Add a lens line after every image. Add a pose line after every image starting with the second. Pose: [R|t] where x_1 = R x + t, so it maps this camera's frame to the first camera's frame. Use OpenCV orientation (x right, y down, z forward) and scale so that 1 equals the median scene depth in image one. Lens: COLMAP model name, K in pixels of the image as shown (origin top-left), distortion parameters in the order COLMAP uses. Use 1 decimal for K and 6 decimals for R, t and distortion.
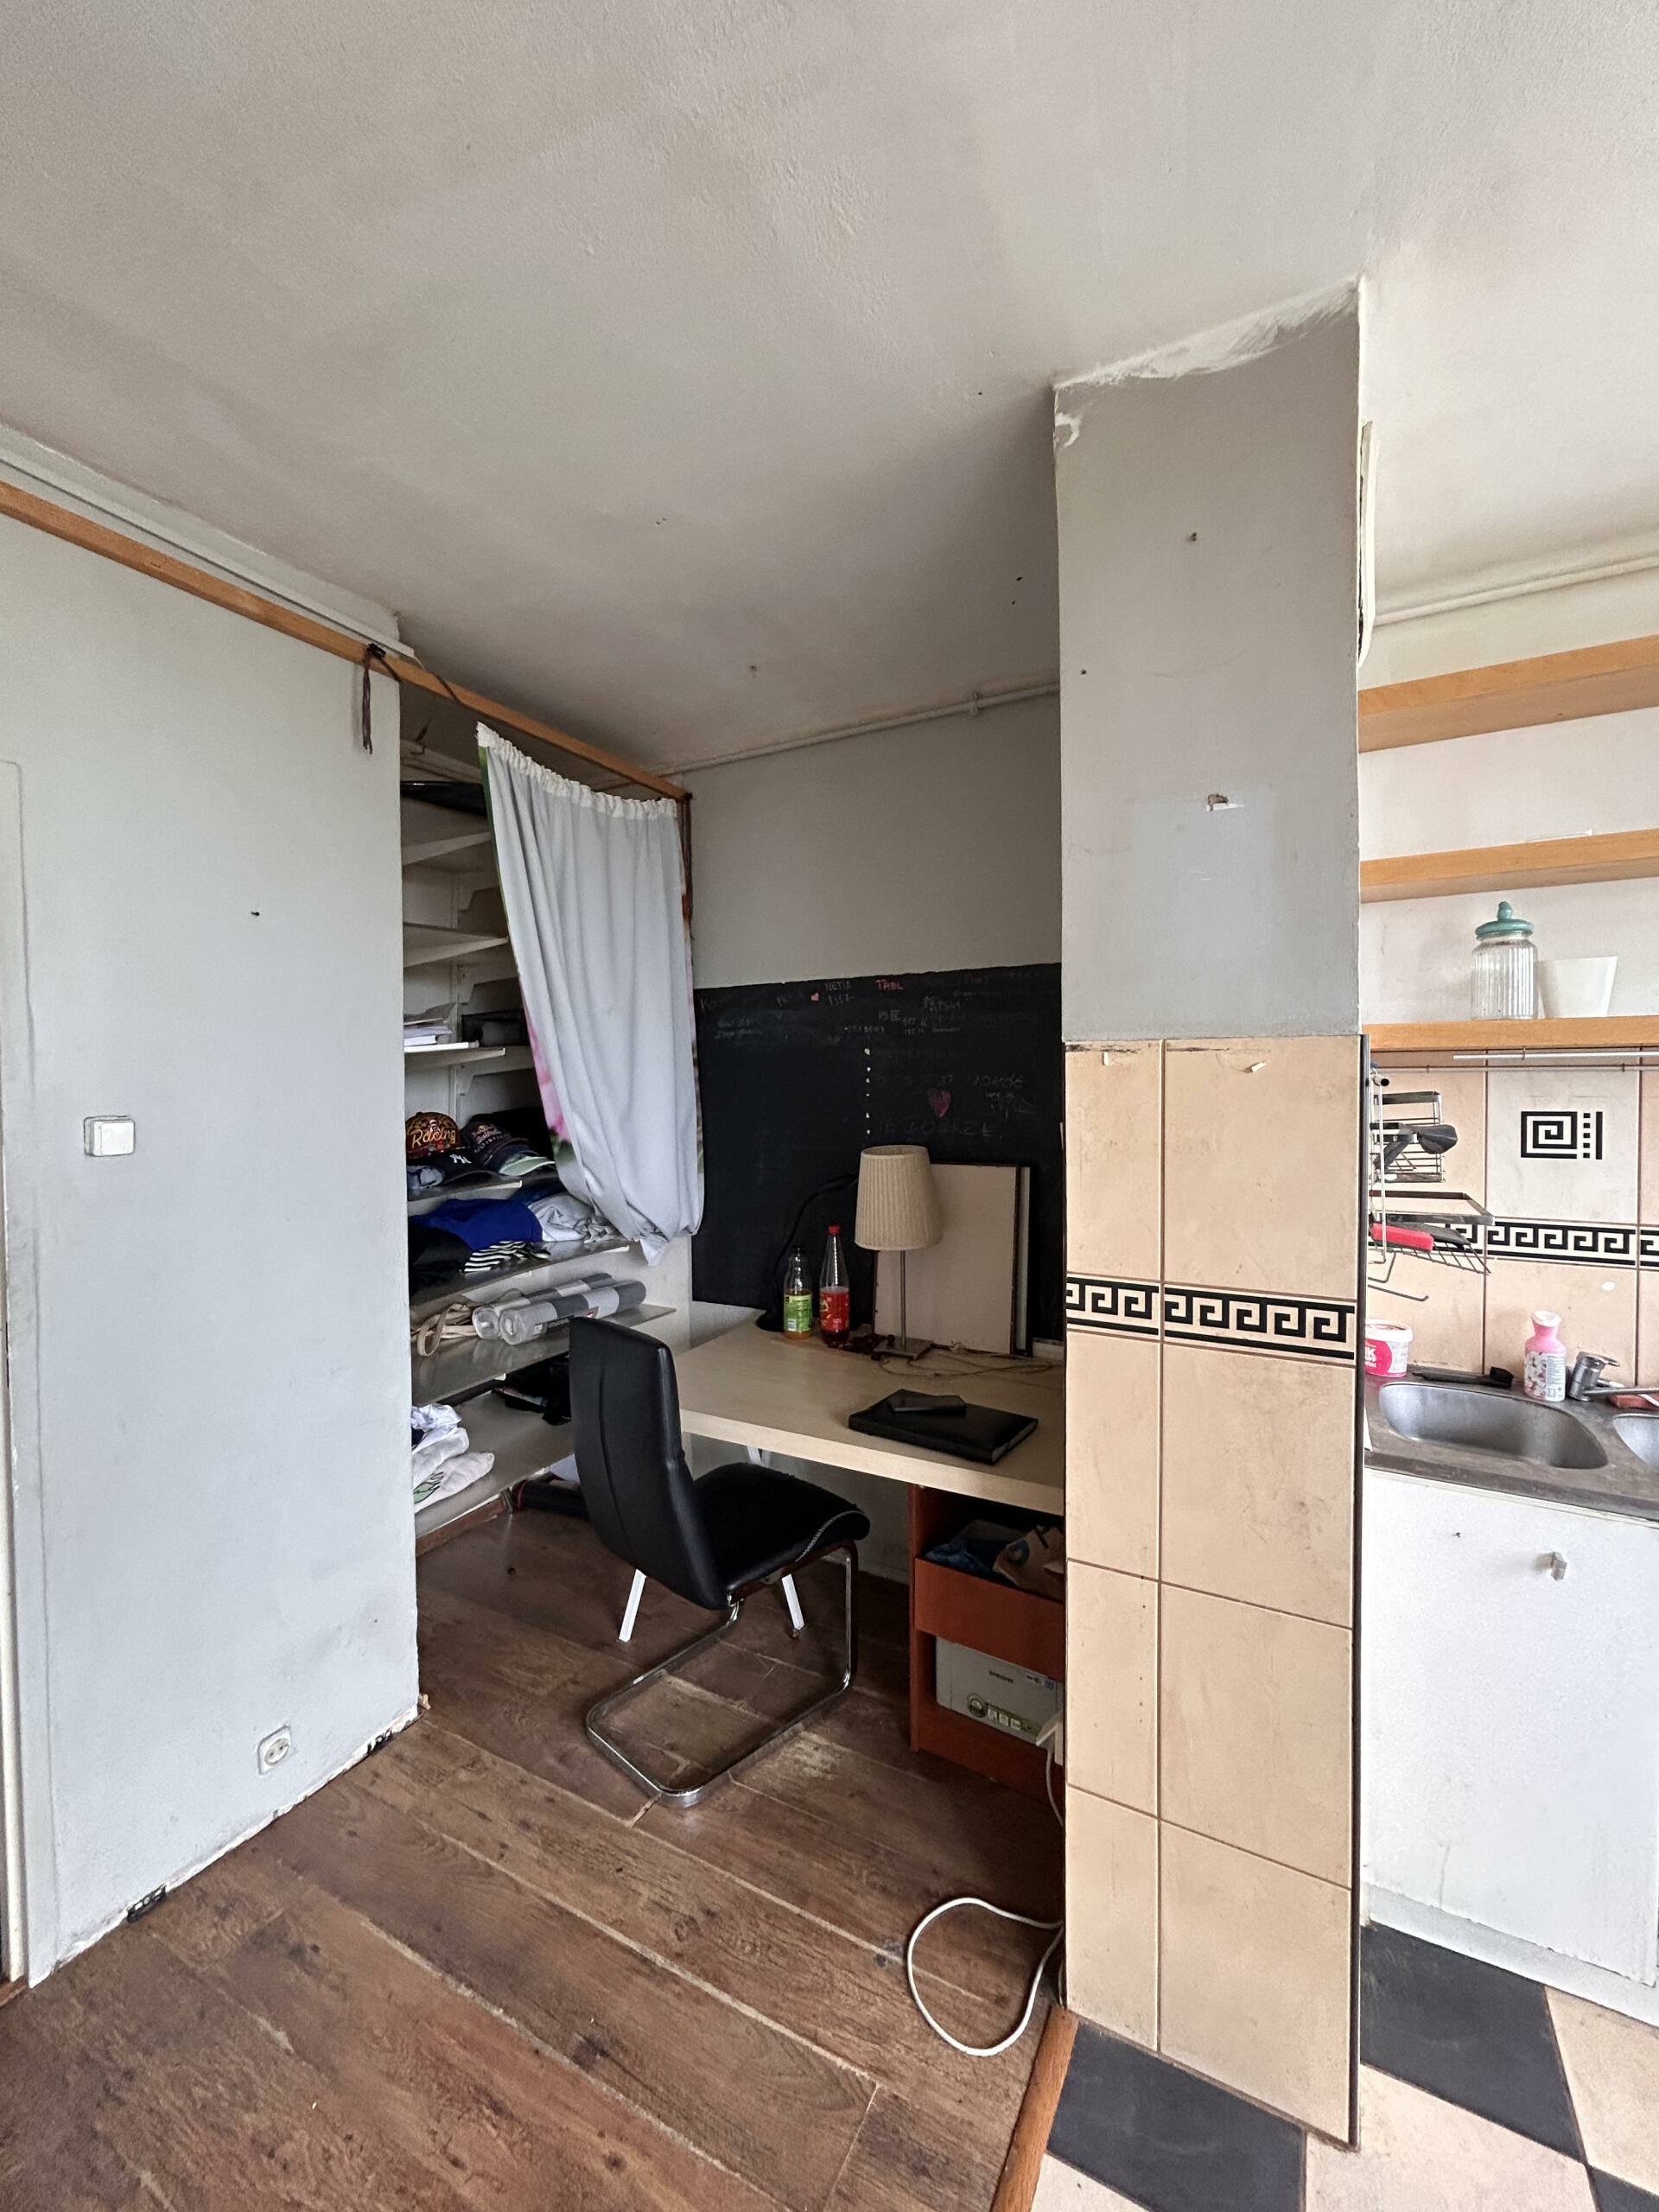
lens RADIAL K [[904.8, 0, 826.5], [0, 904.8, 1097.8], [0, 0, 1]] dist [0.008916, -0.002773]
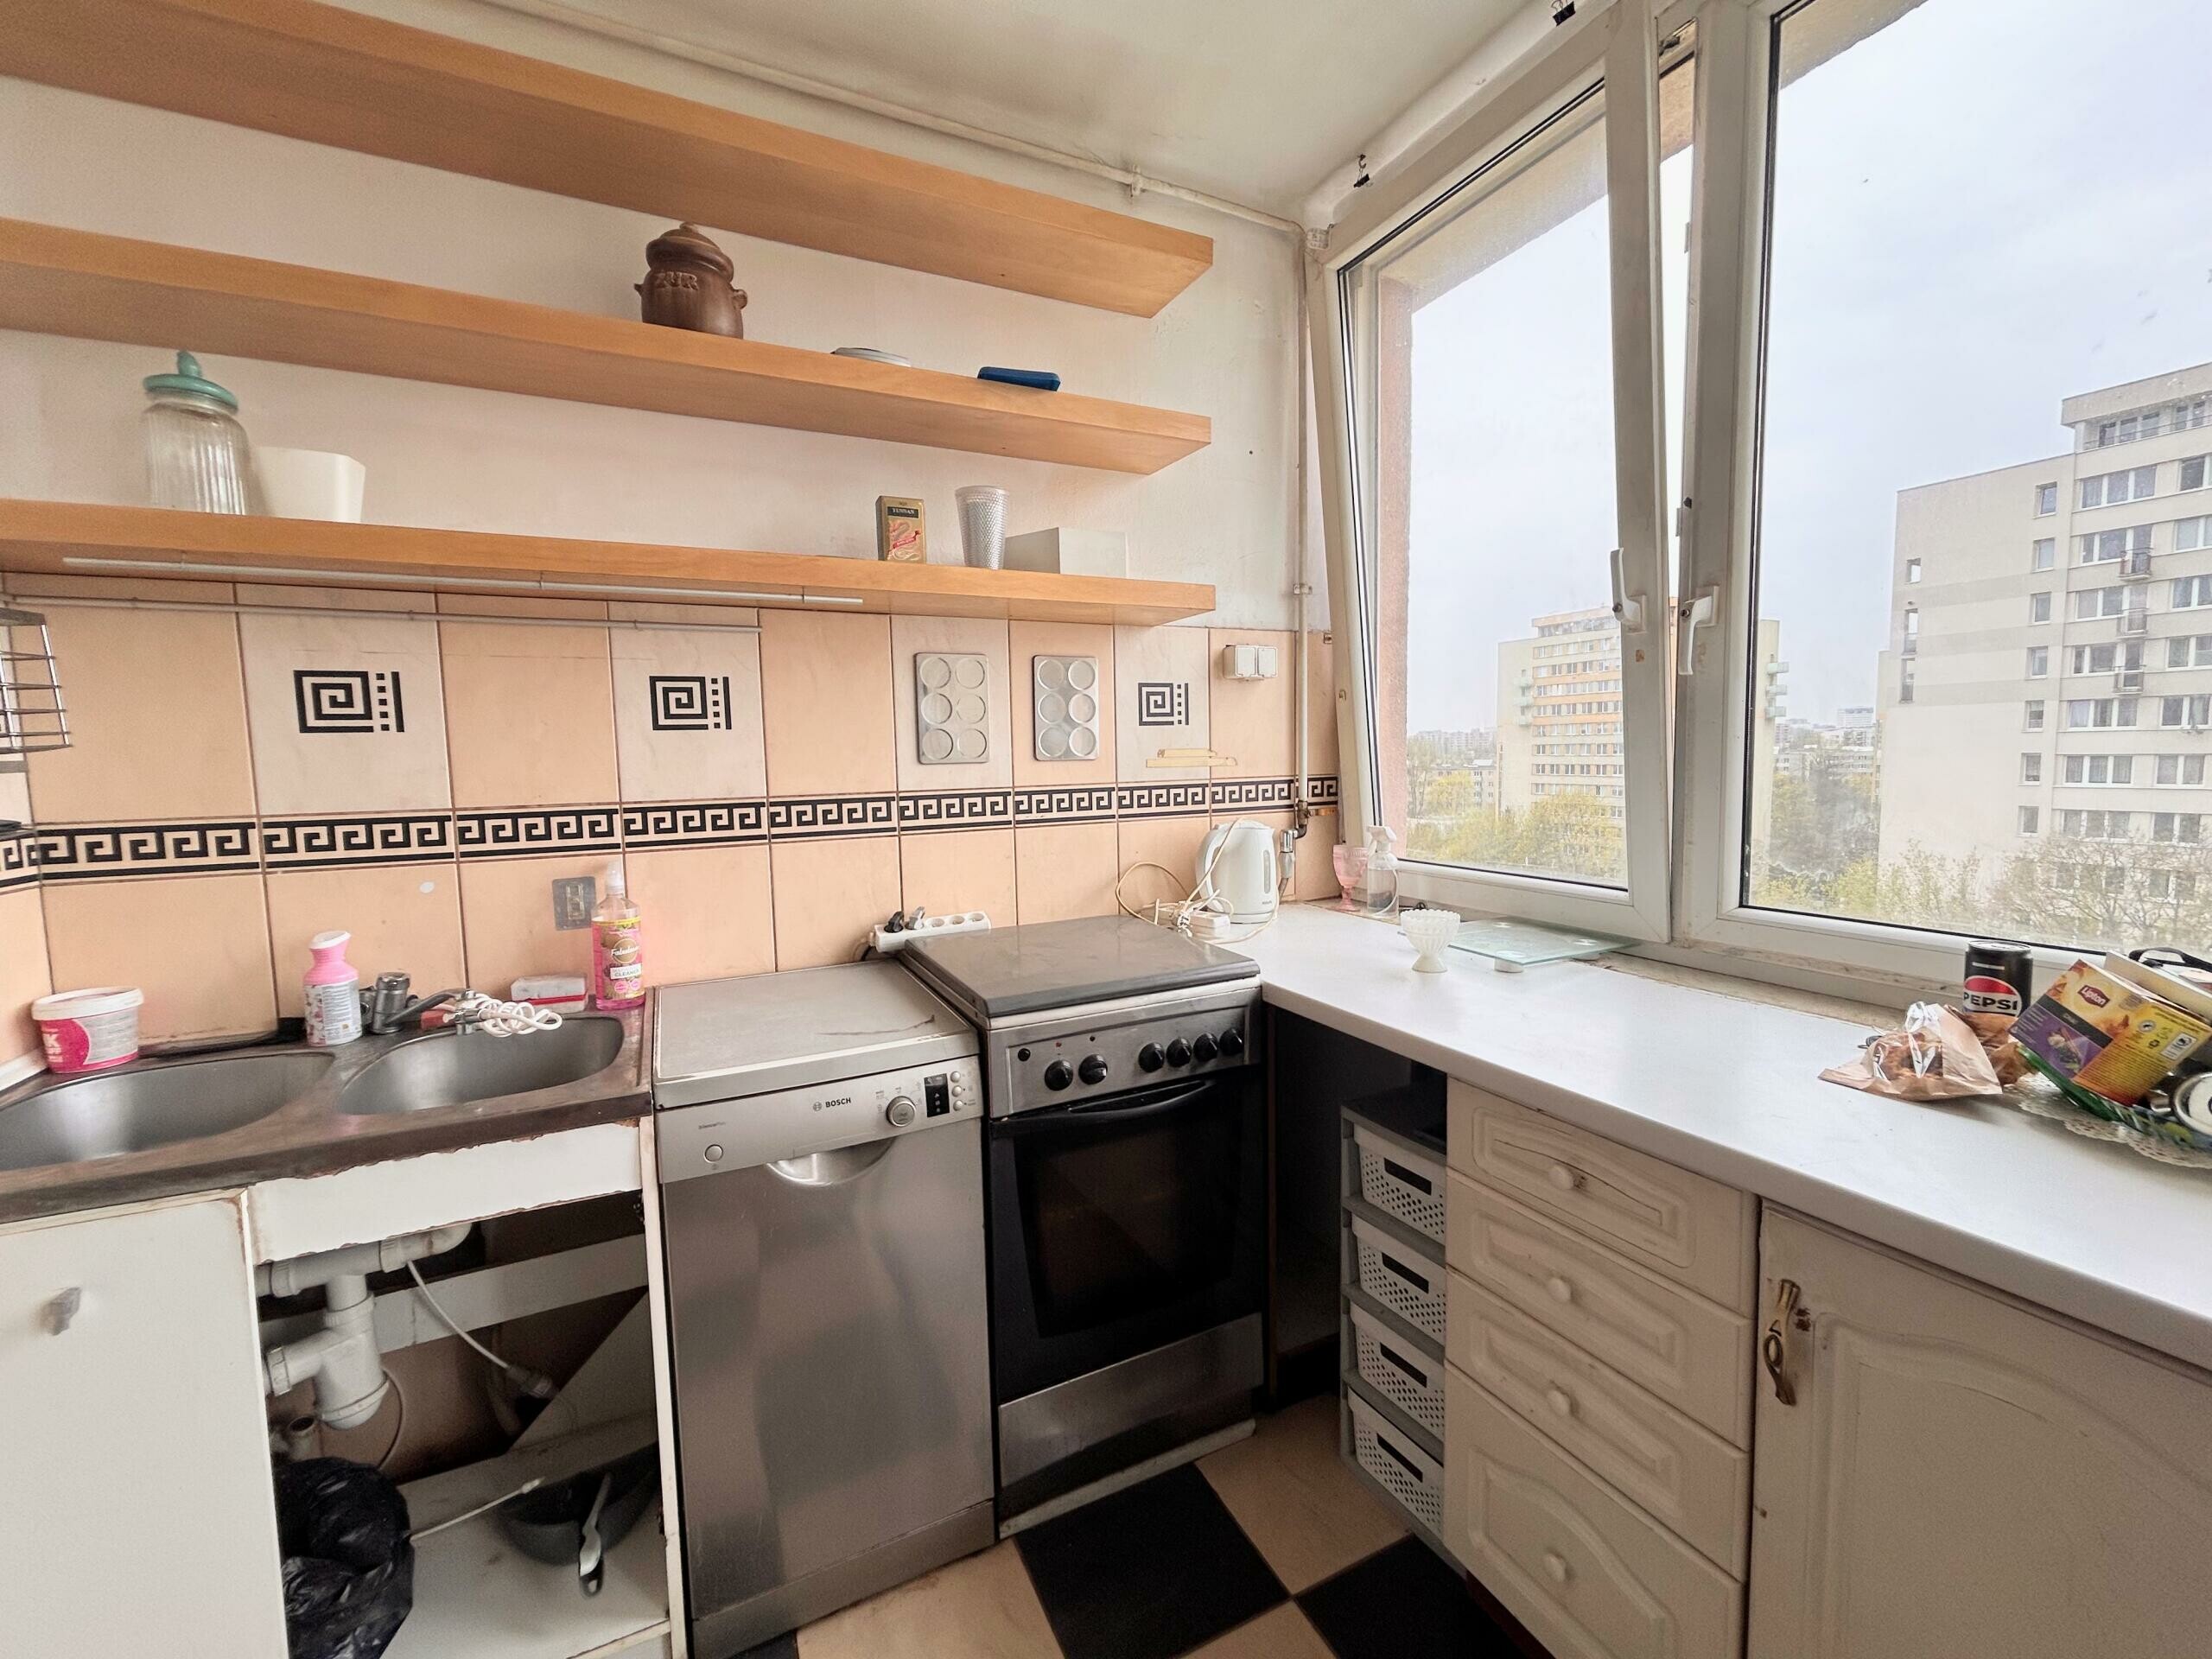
lens RADIAL K [[904.8, 0, 1097.4], [0, 904.8, 828.4], [0, 0, 1]] dist [0.008916, -0.002773]
pose [[0.571654, -0.070174, 0.817489, 0.535321], [0.028386, 0.997431, 0.065770, 0.116366], [-0.820004, -0.014393, 0.572177, 0.036280]]
